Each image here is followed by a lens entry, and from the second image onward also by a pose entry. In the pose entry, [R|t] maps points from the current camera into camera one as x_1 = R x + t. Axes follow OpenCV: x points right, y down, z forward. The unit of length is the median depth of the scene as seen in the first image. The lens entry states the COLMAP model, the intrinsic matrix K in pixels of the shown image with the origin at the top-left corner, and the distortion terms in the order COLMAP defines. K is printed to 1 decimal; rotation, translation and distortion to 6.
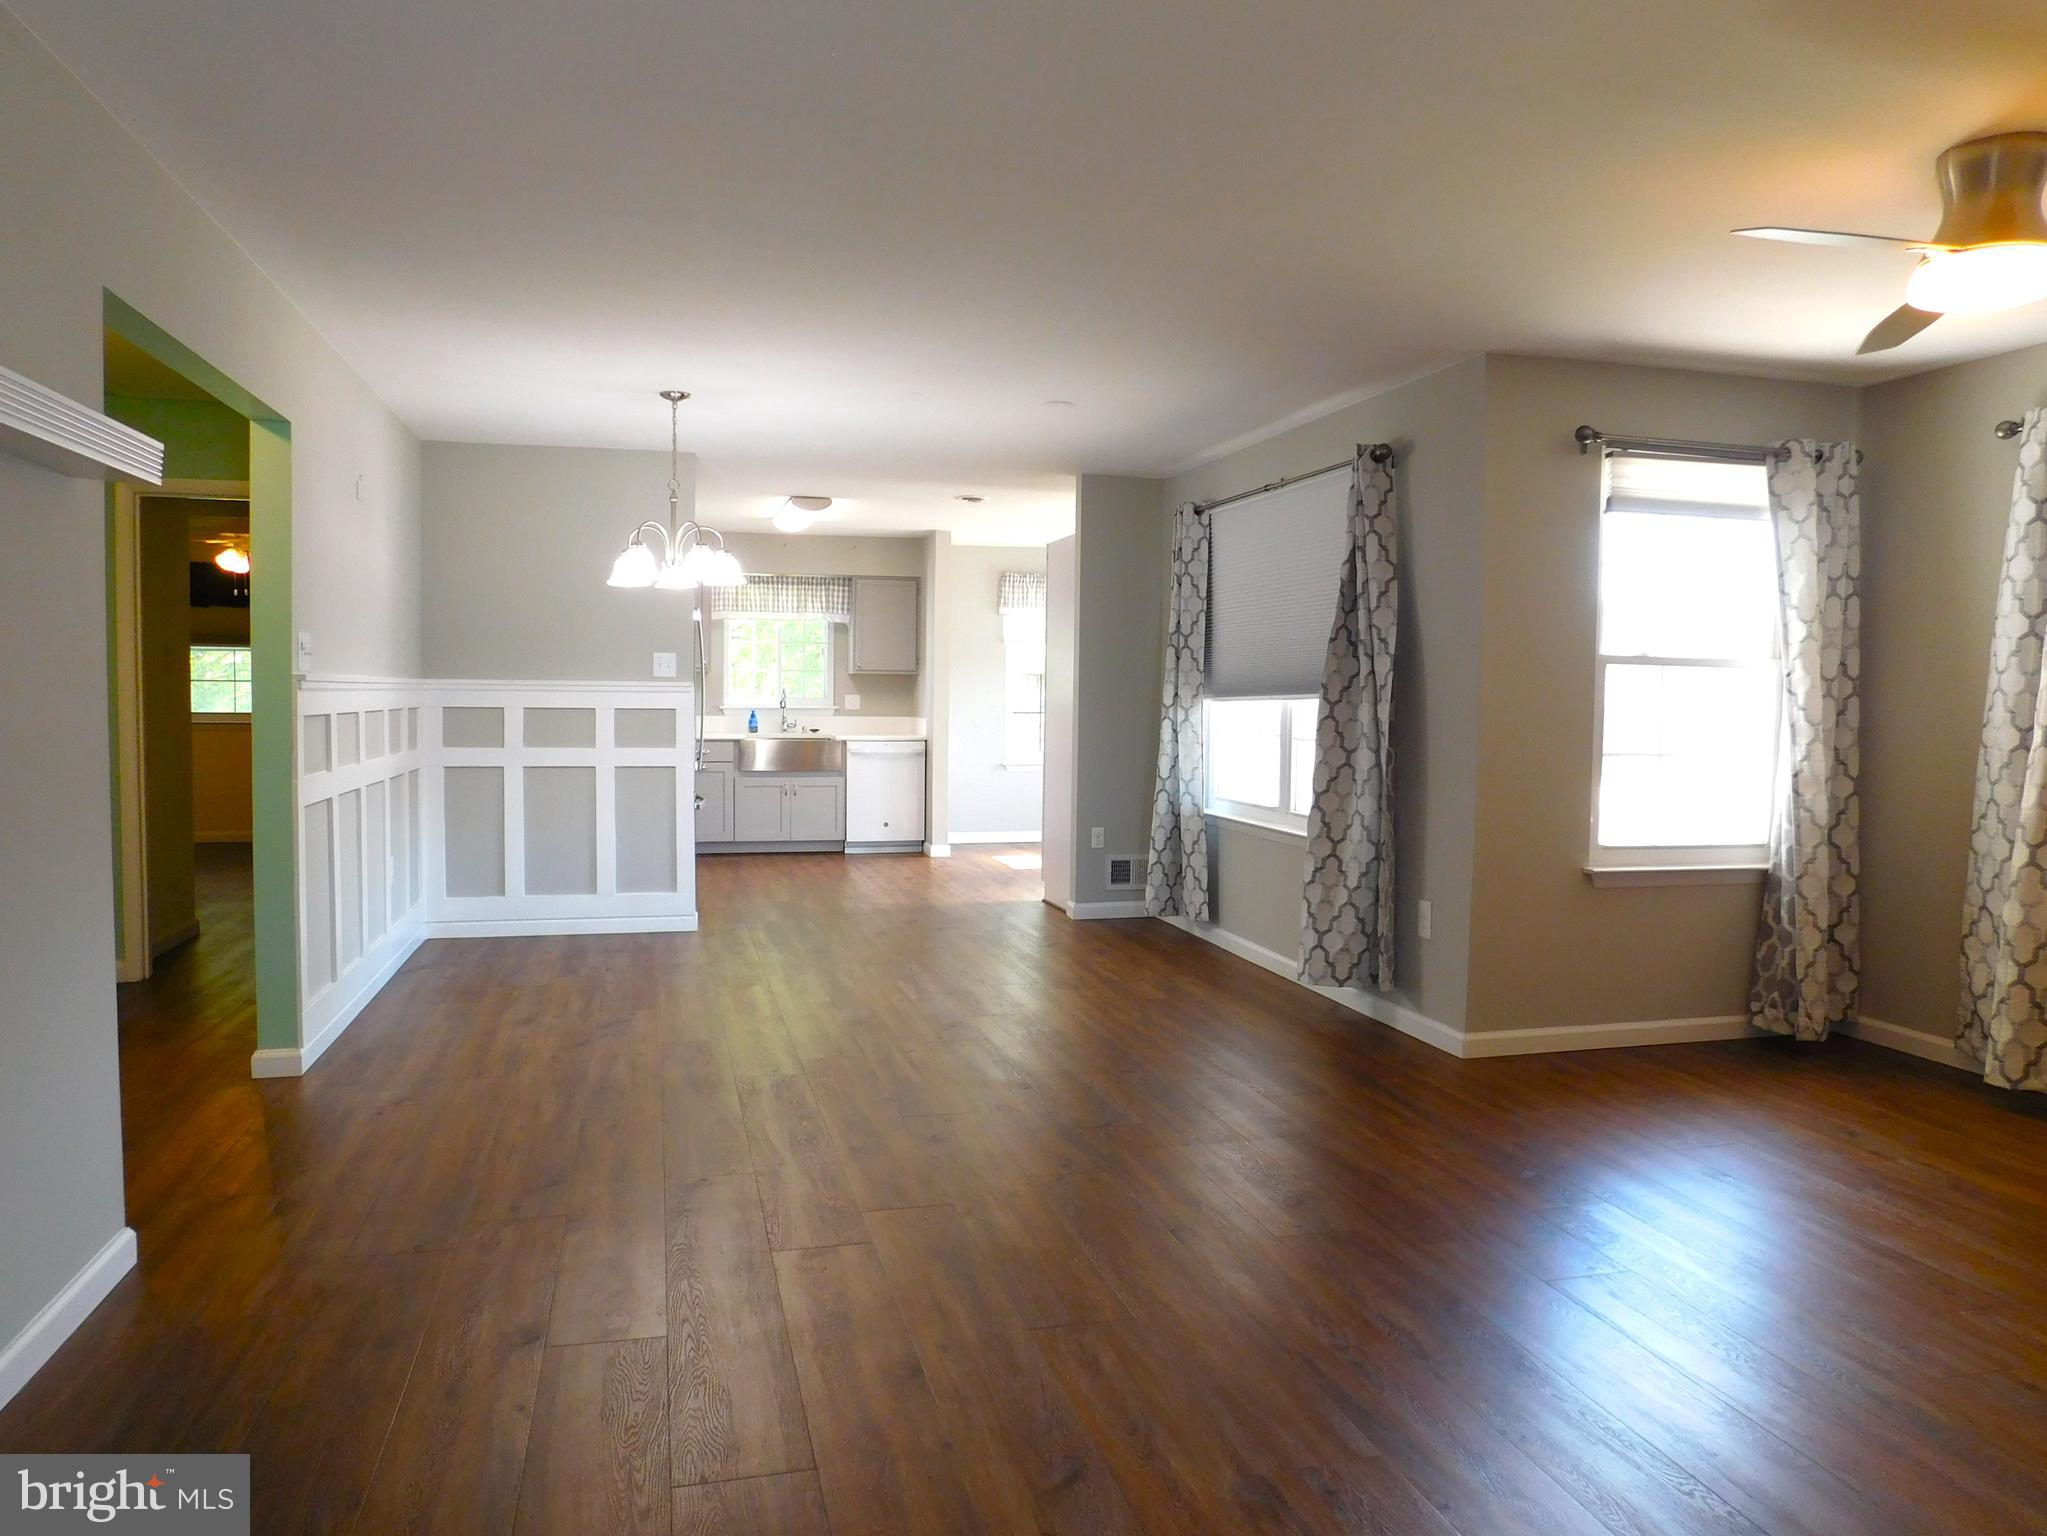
lens RADIAL K [[1398.5, 0, 1020.0], [0, 1398.5, 763.4], [0, 0, 1]] dist [-0.082373, 0.060428]
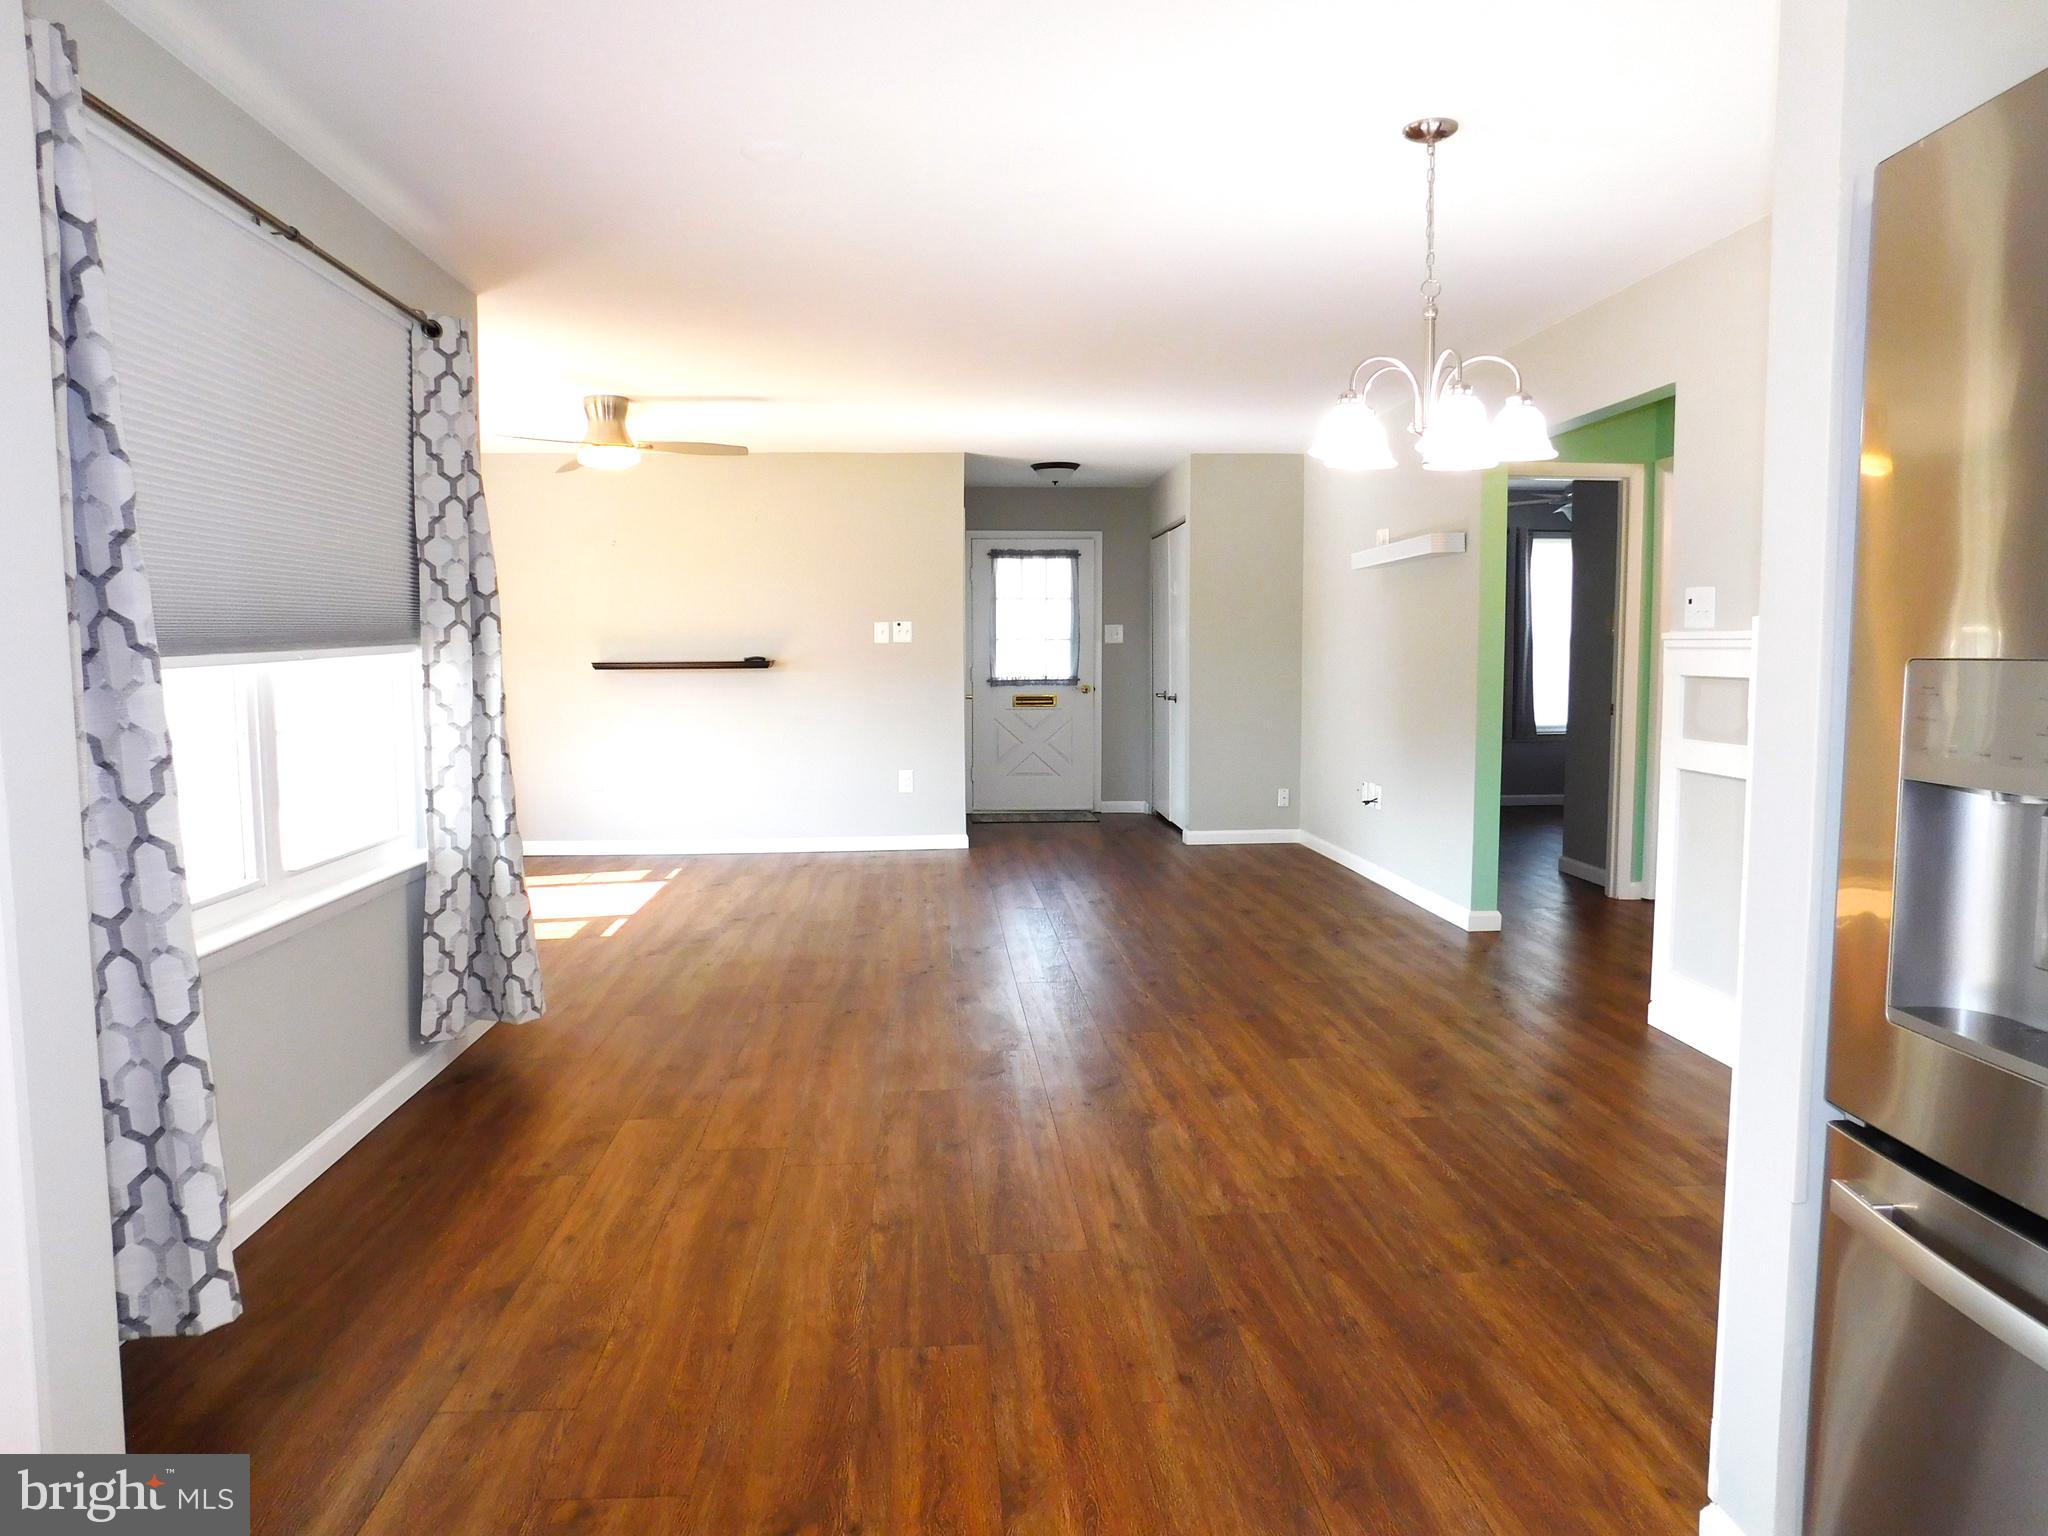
lens RADIAL K [[1350.5, 0, 1024.3], [0, 1350.5, 762.0], [0, 0, 1]] dist [-0.071074, 0.053373]
pose [[-0.982391, -0.021404, 0.185608, -0.200181], [0.004510, 0.990410, 0.138084, -0.087408], [-0.186784, 0.136490, -0.972873, 1.670564]]
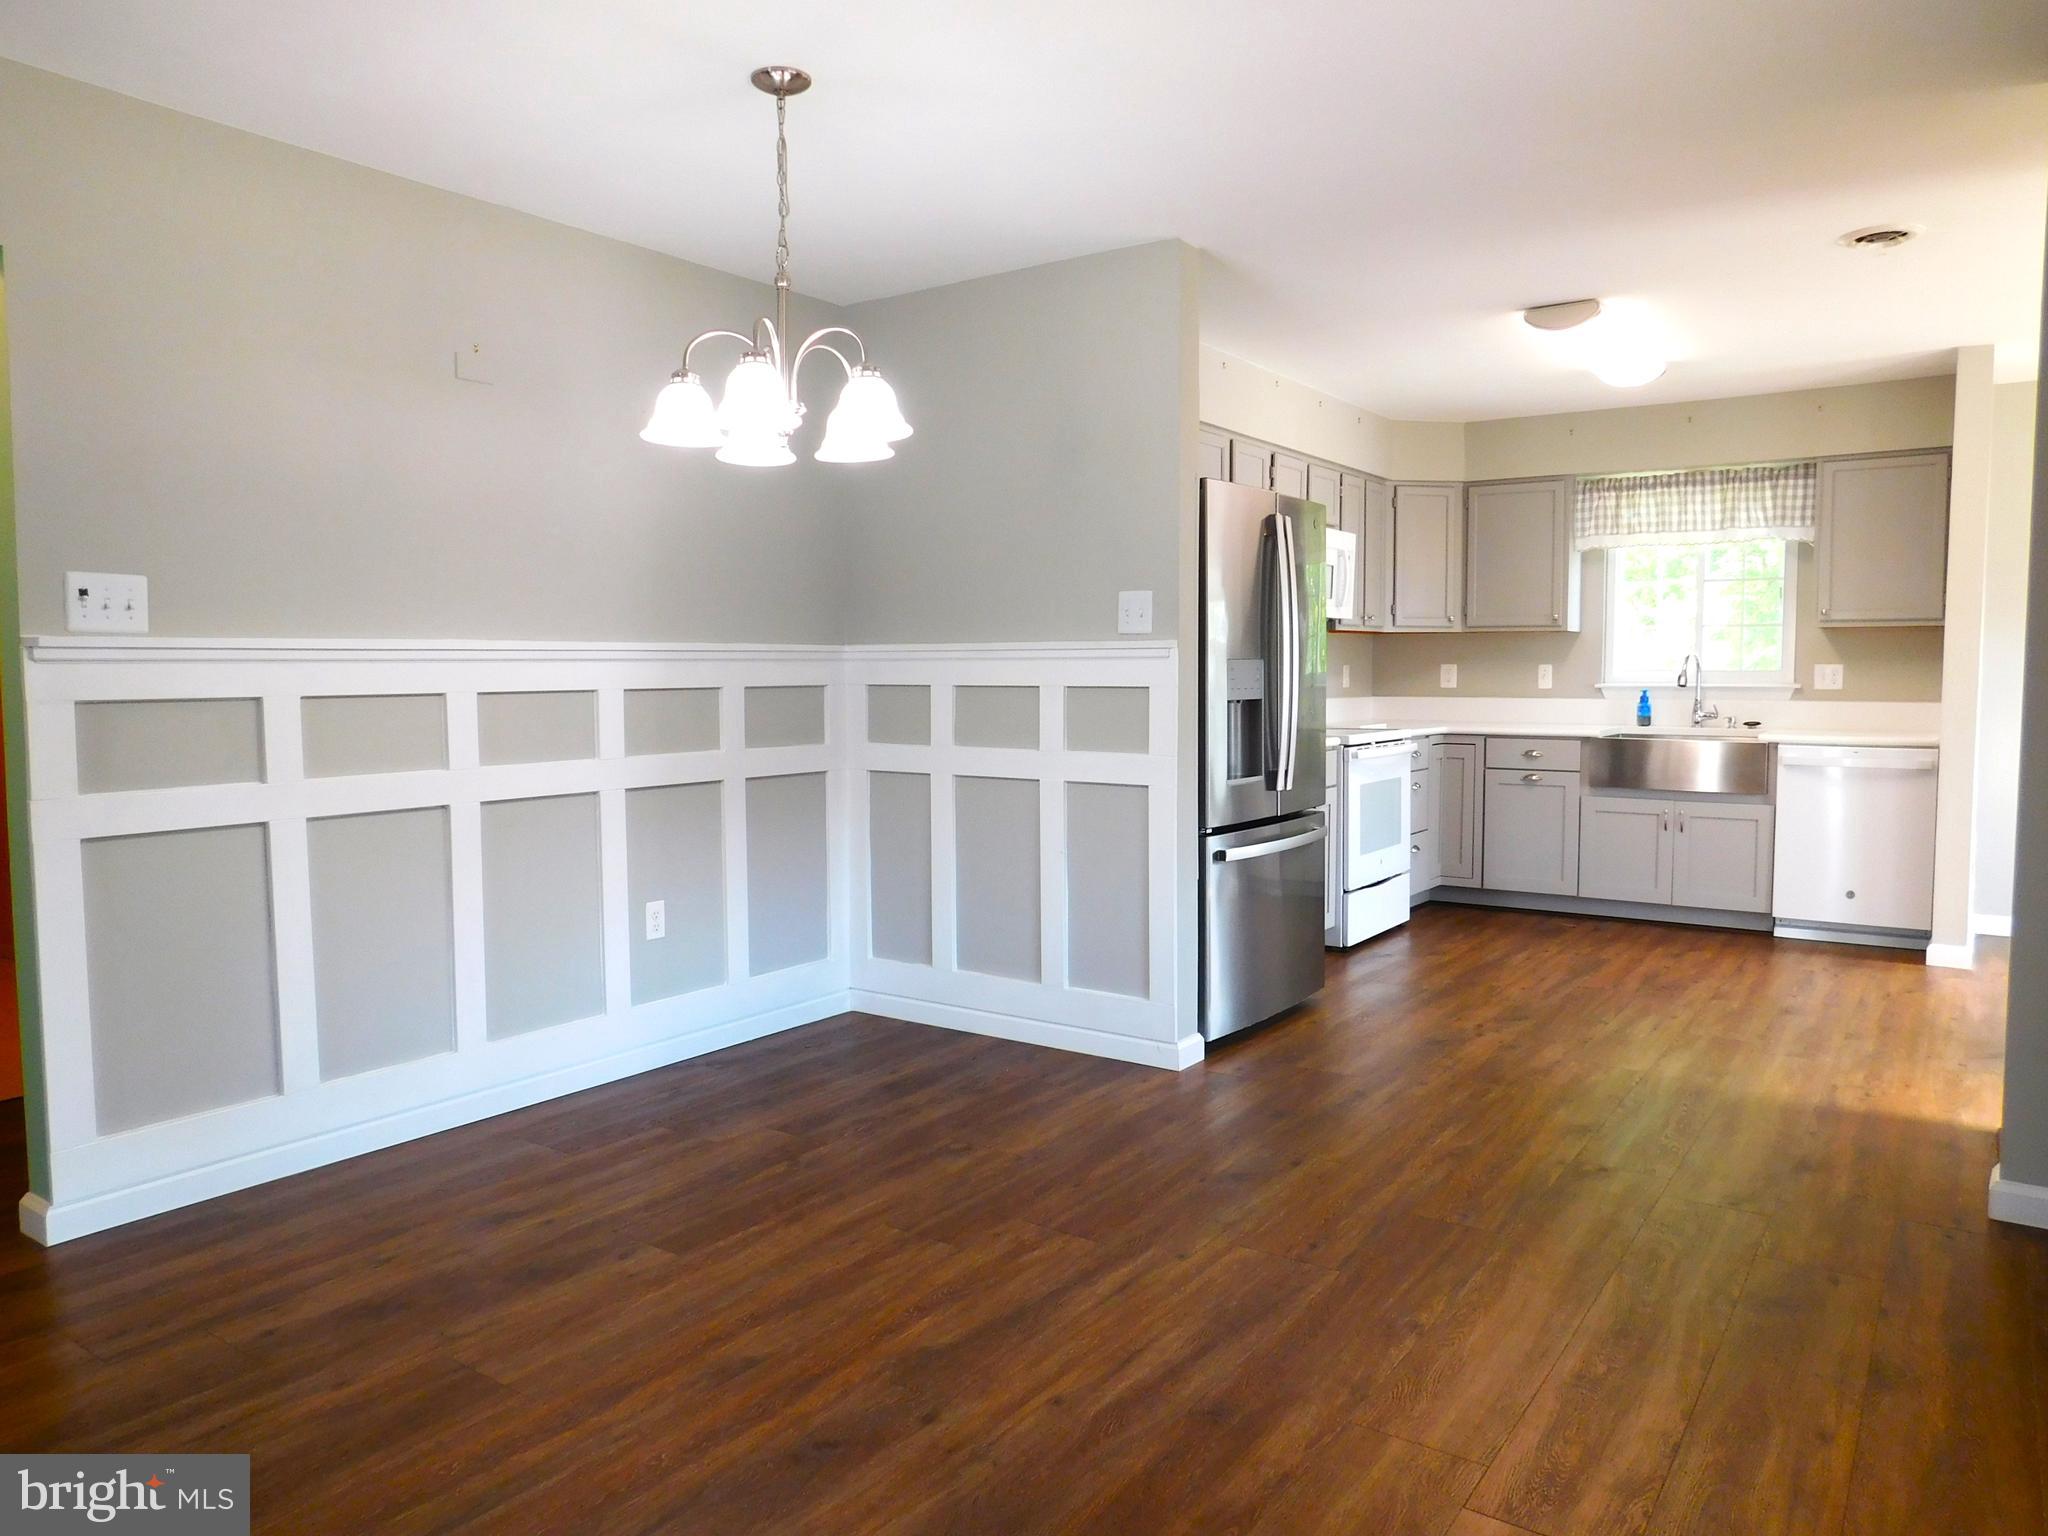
lens RADIAL K [[1405.1, 0, 1023.3], [0, 1405.1, 759.3], [0, 0, 1]] dist [-0.076648, 0.061379]
pose [[0.641135, 0.038313, -0.766472, 0.223682], [-0.029128, 0.999248, 0.025584, -0.029685], [0.766875, 0.005923, 0.641769, 0.771338]]
